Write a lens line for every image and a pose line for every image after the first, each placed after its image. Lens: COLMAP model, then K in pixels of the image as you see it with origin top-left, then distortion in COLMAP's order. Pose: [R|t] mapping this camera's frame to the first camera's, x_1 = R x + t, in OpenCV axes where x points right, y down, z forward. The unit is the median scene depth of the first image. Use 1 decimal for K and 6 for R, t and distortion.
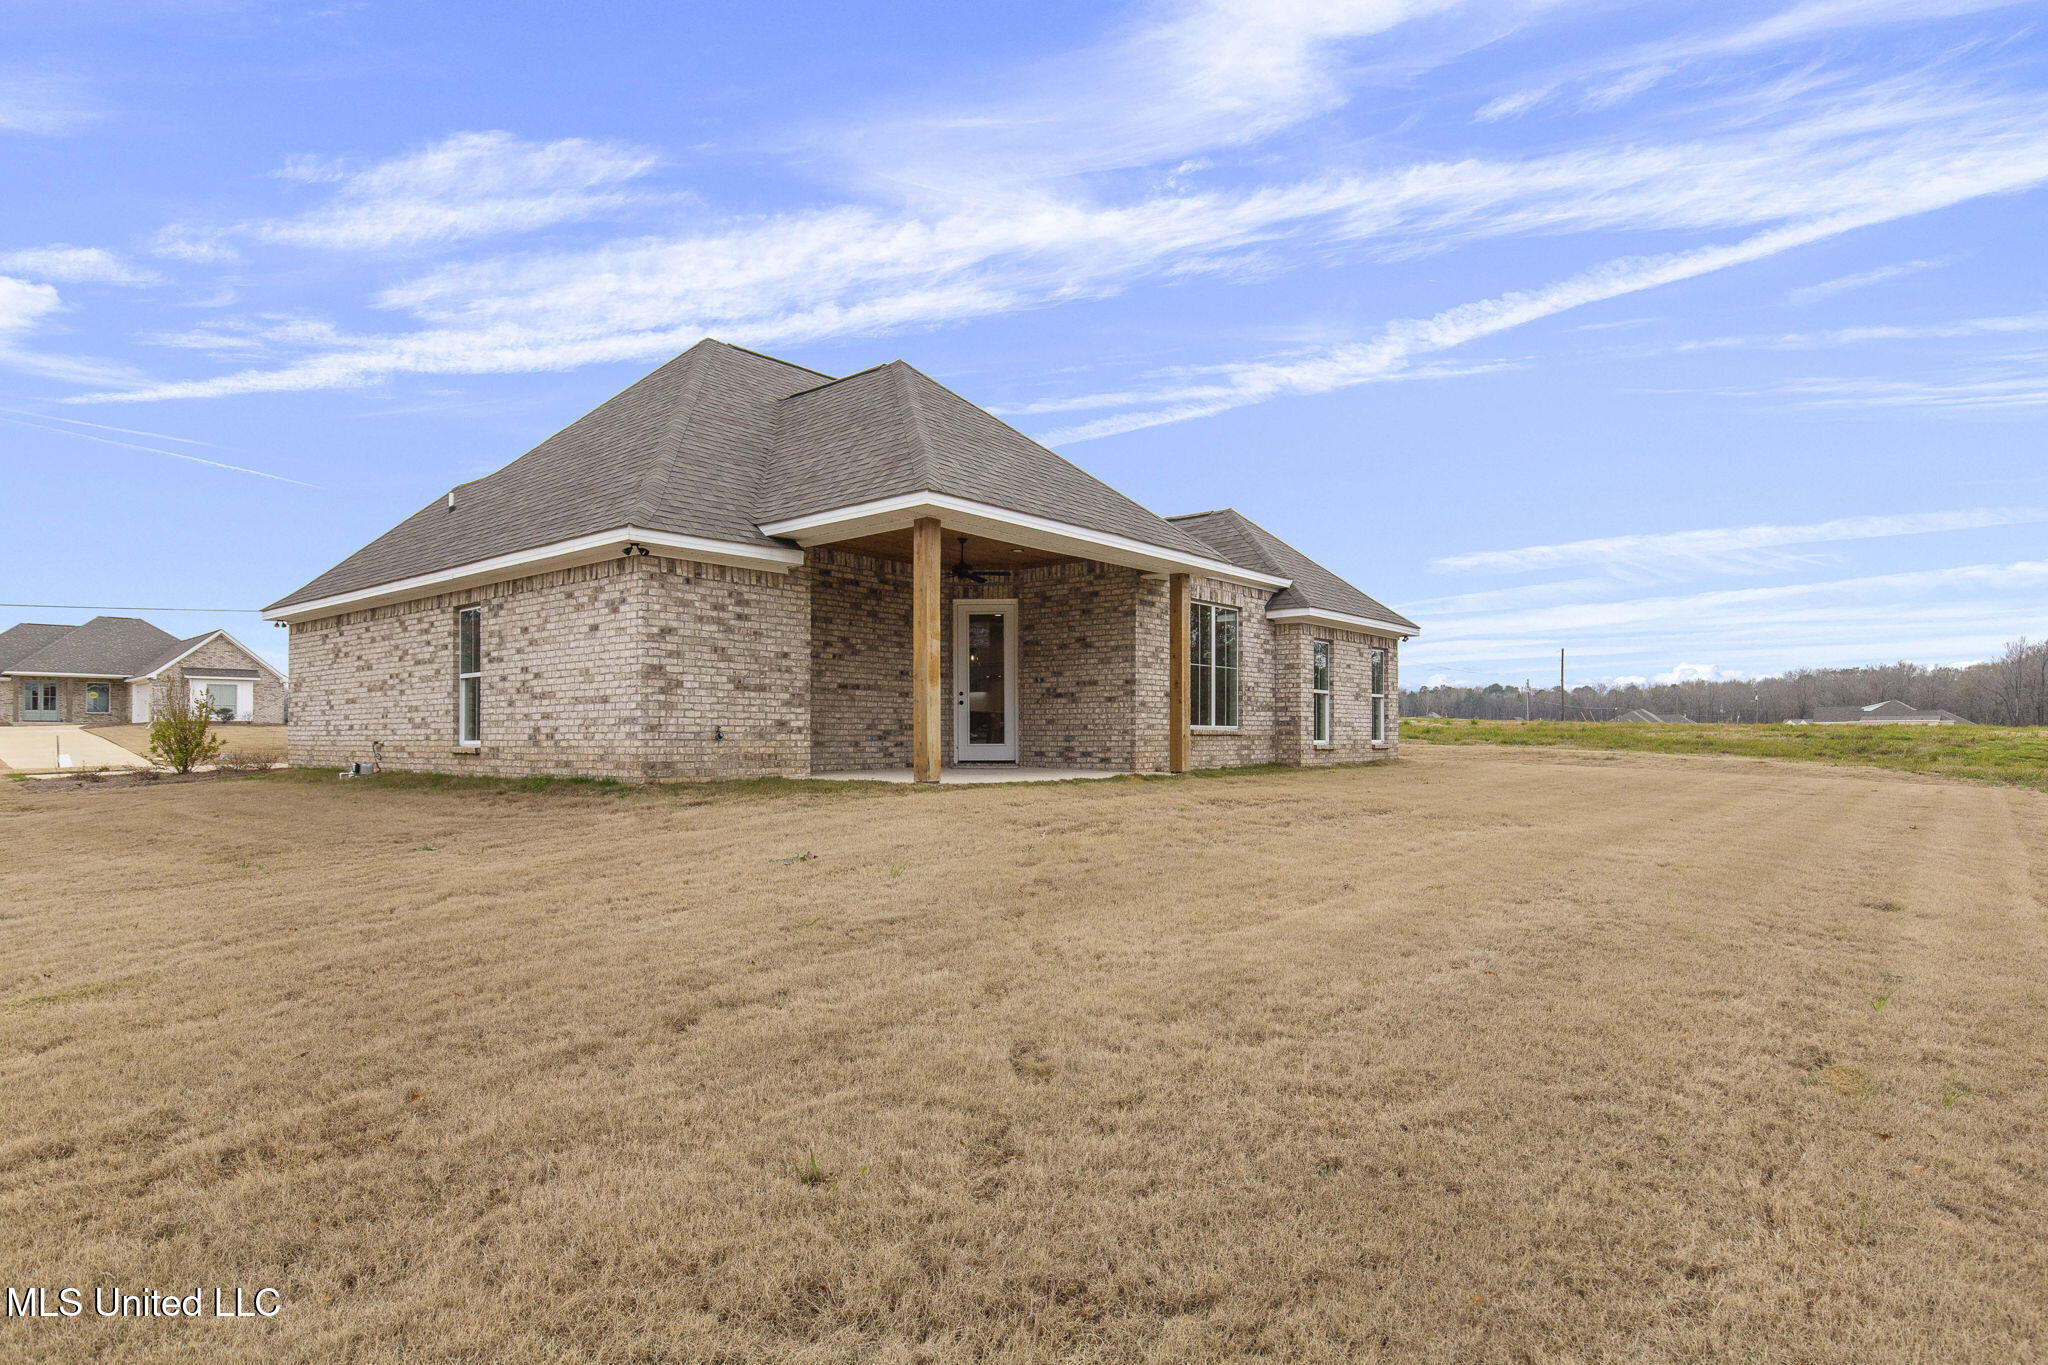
lens RADIAL K [[1179.2, 0, 1018.3], [0, 1179.2, 716.3], [0, 0, 1]] dist [0.007689, 0.001238]
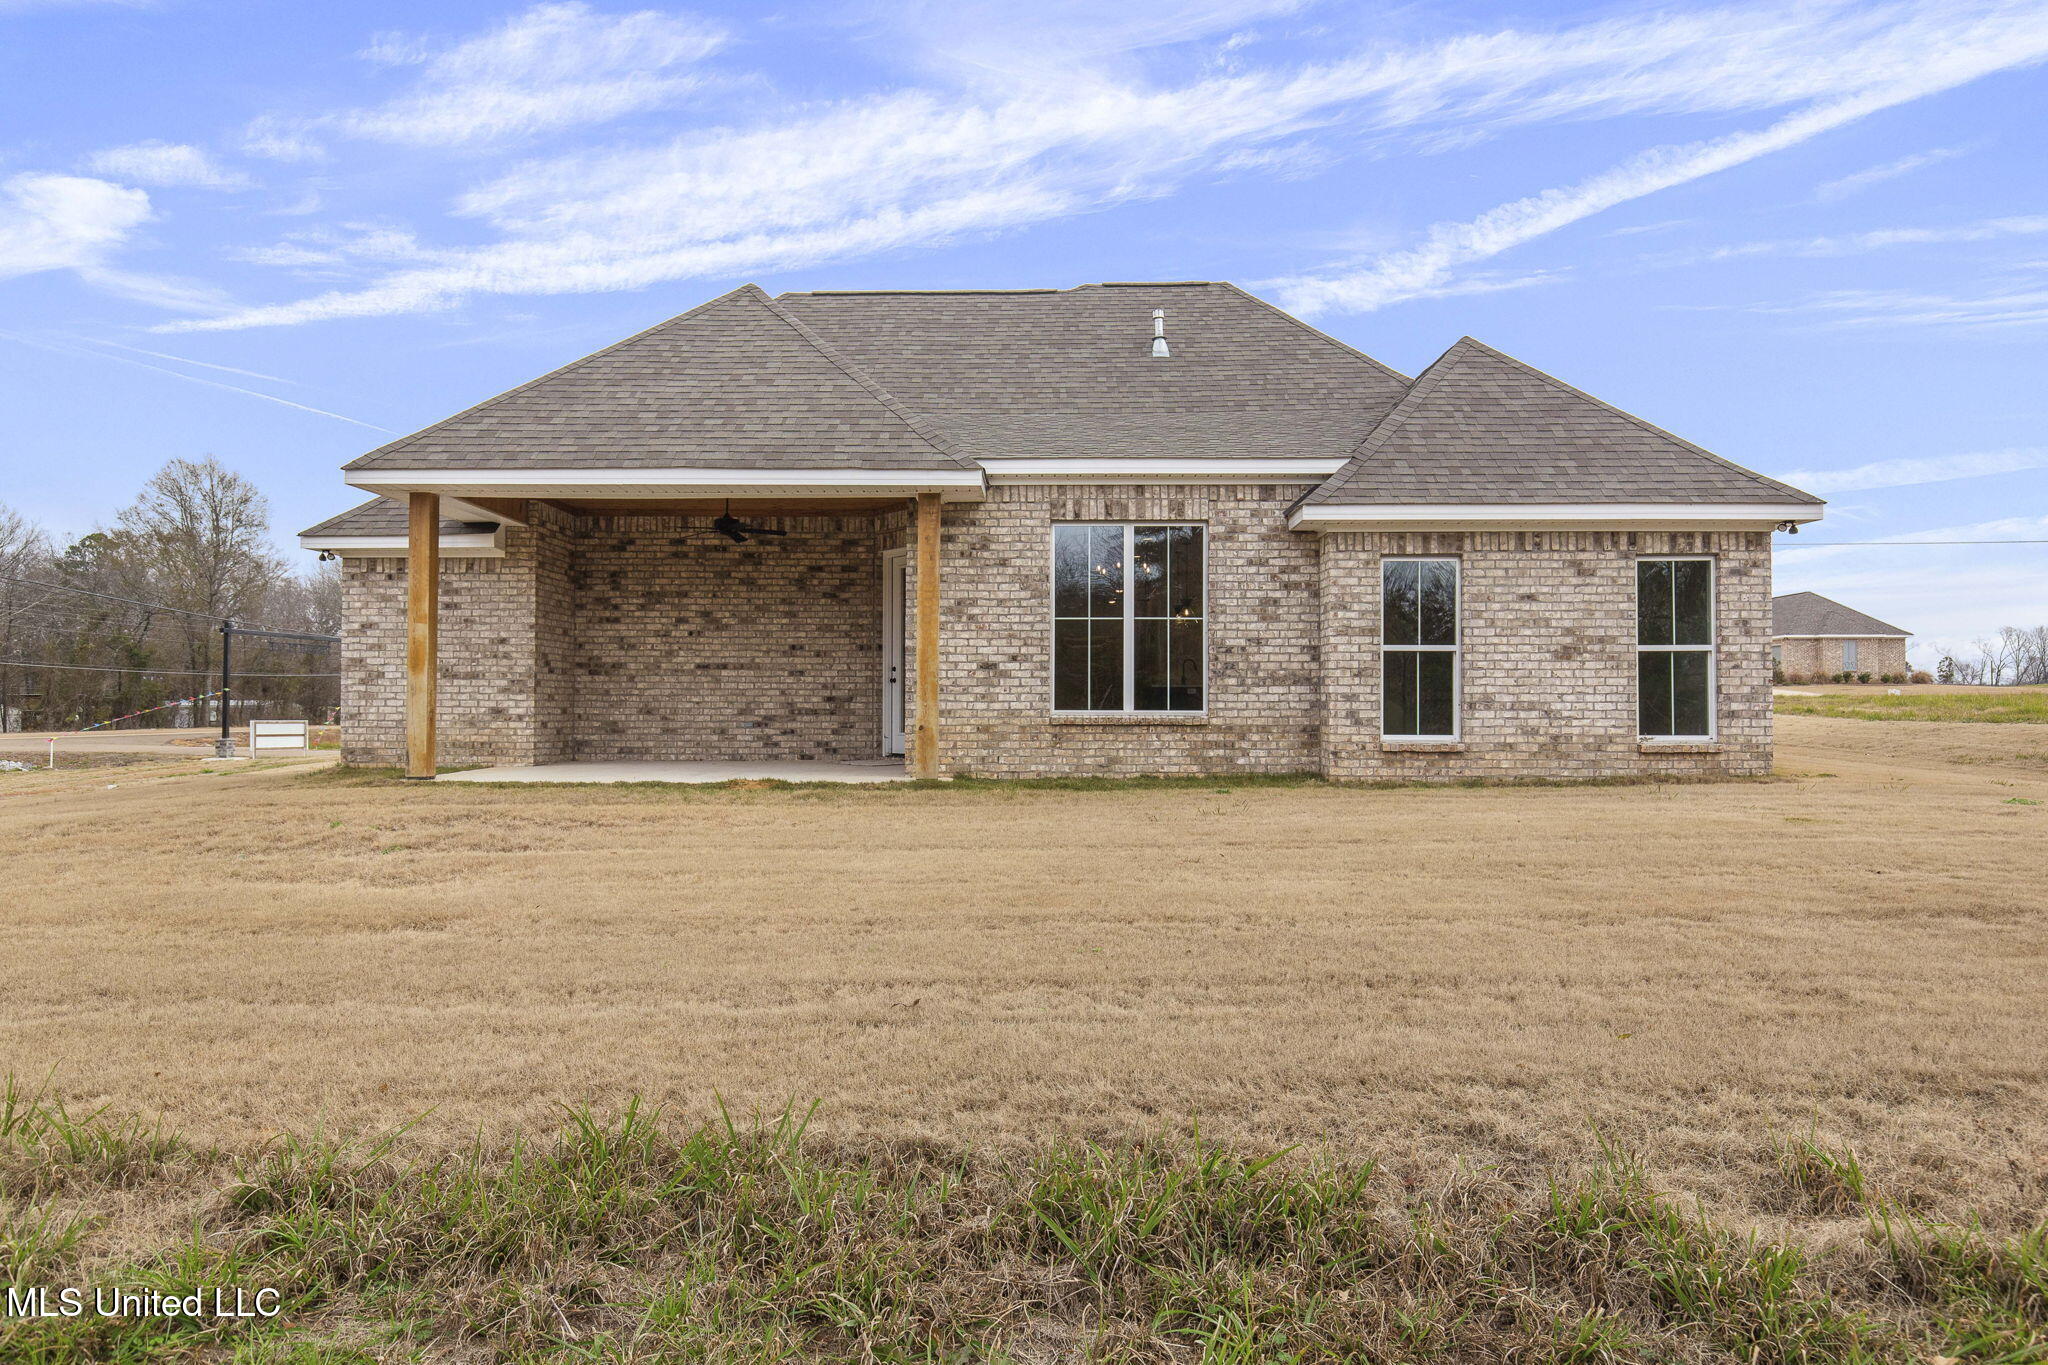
lens RADIAL K [[1437.4, 0, 1024.0], [0, 1437.4, 682.5], [0, 0, 1]] dist [0.000710, 0.000476]
pose [[0.603344, -0.012529, -0.797383, 0.842620], [0.014825, 0.999880, -0.004494, -0.004729], [0.797343, -0.009110, 0.603457, 0.523810]]
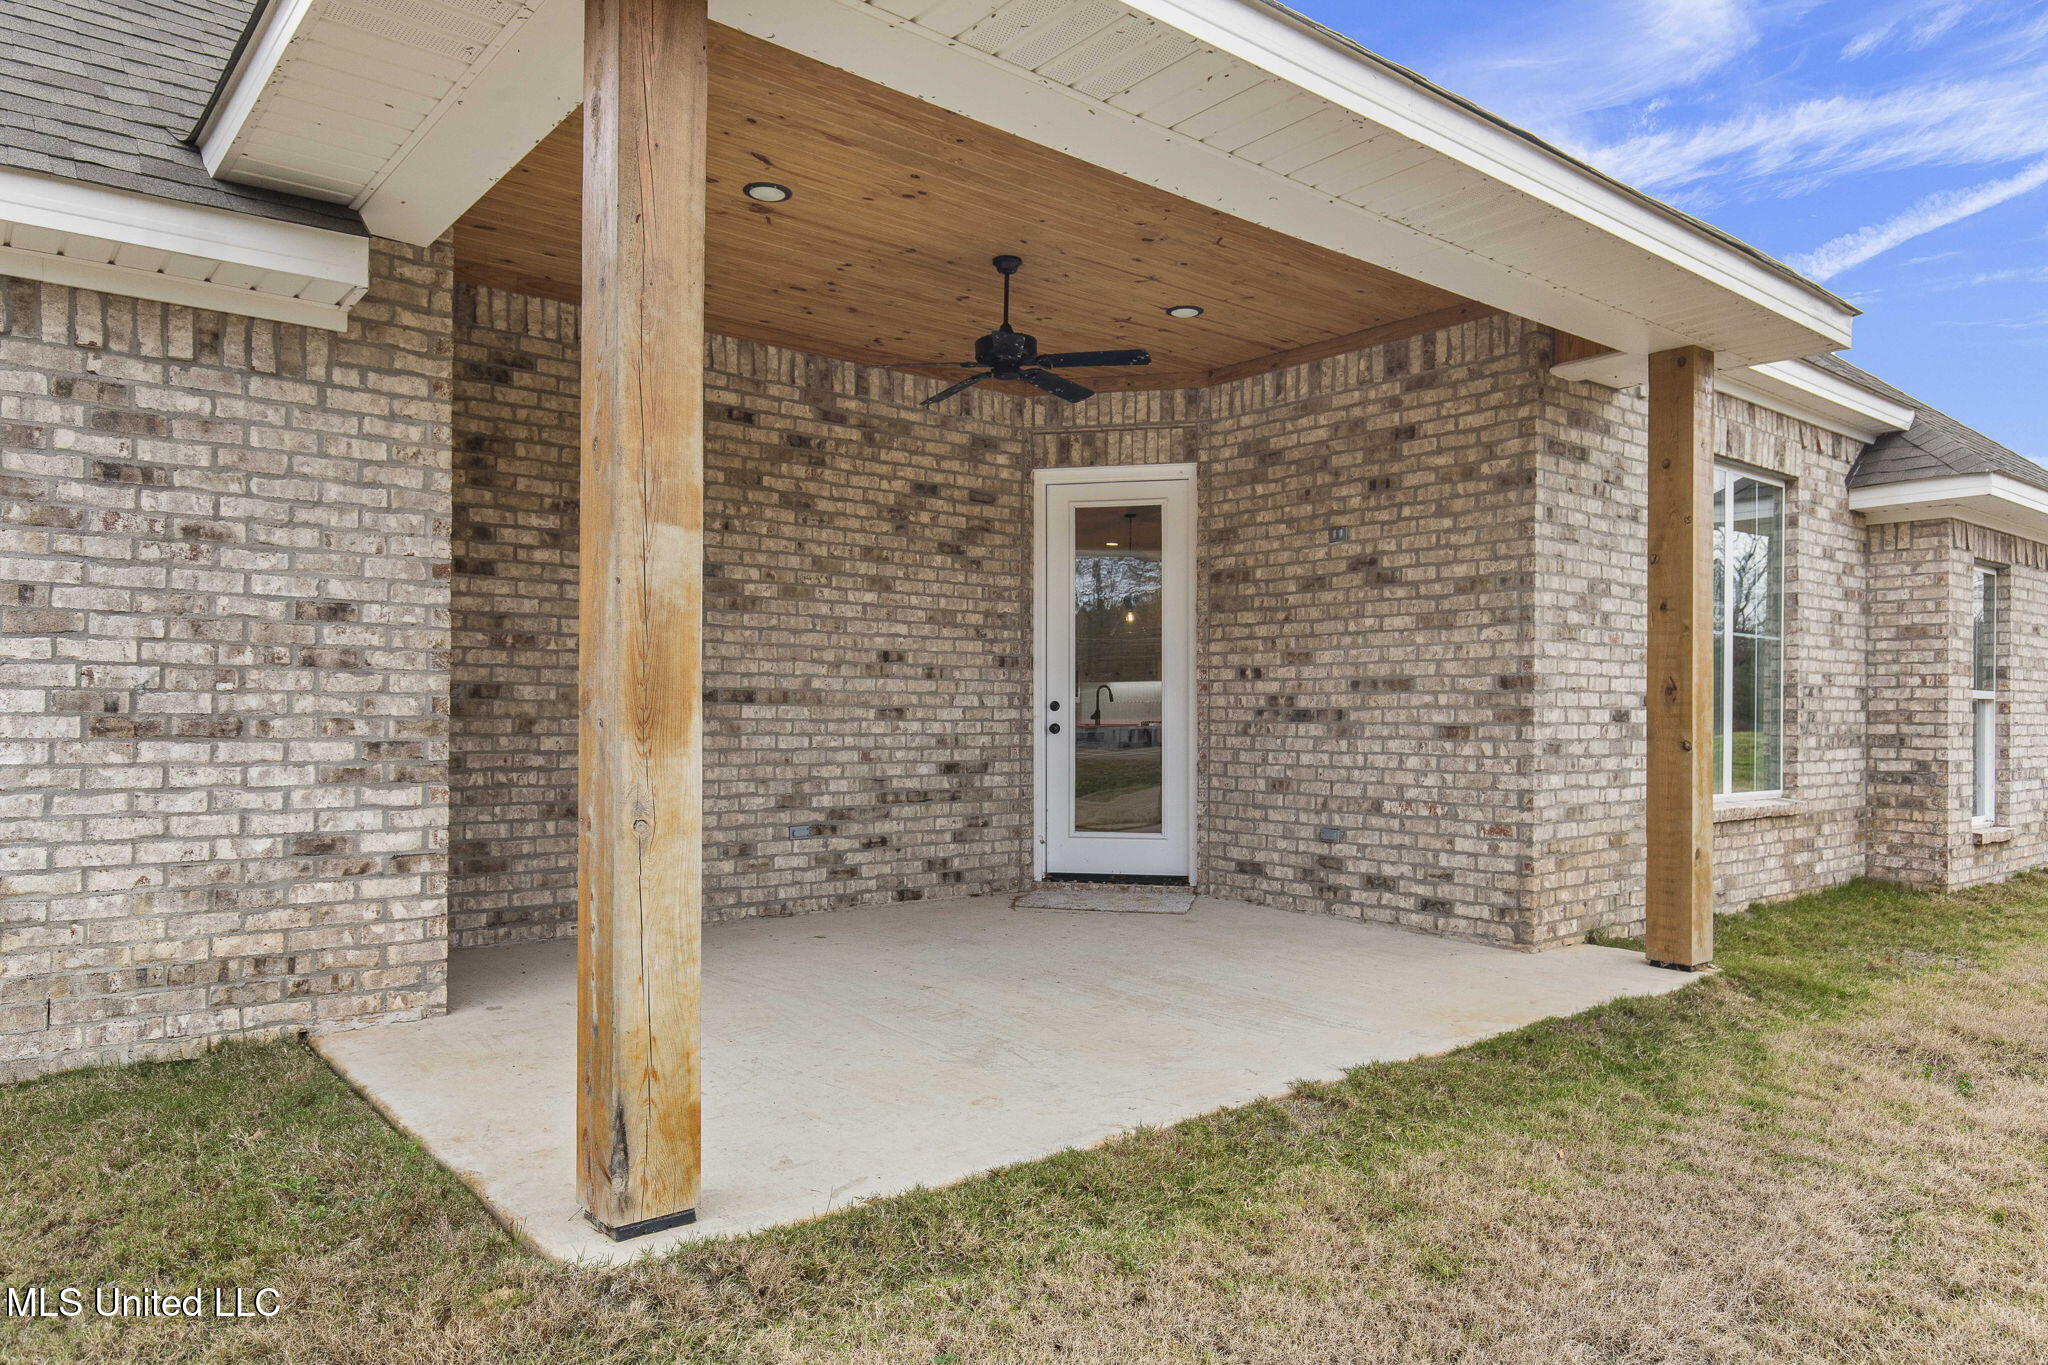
lens RADIAL K [[1371.3, 0, 1013.7], [0, 1371.3, 711.1], [0, 0, 1]] dist [0.000066, -0.000642]
pose [[0.983744, 0.004139, -0.179529, 0.023482], [-0.000982, 0.999843, 0.017670, -0.027678], [0.179574, -0.017206, 0.983594, 0.581963]]
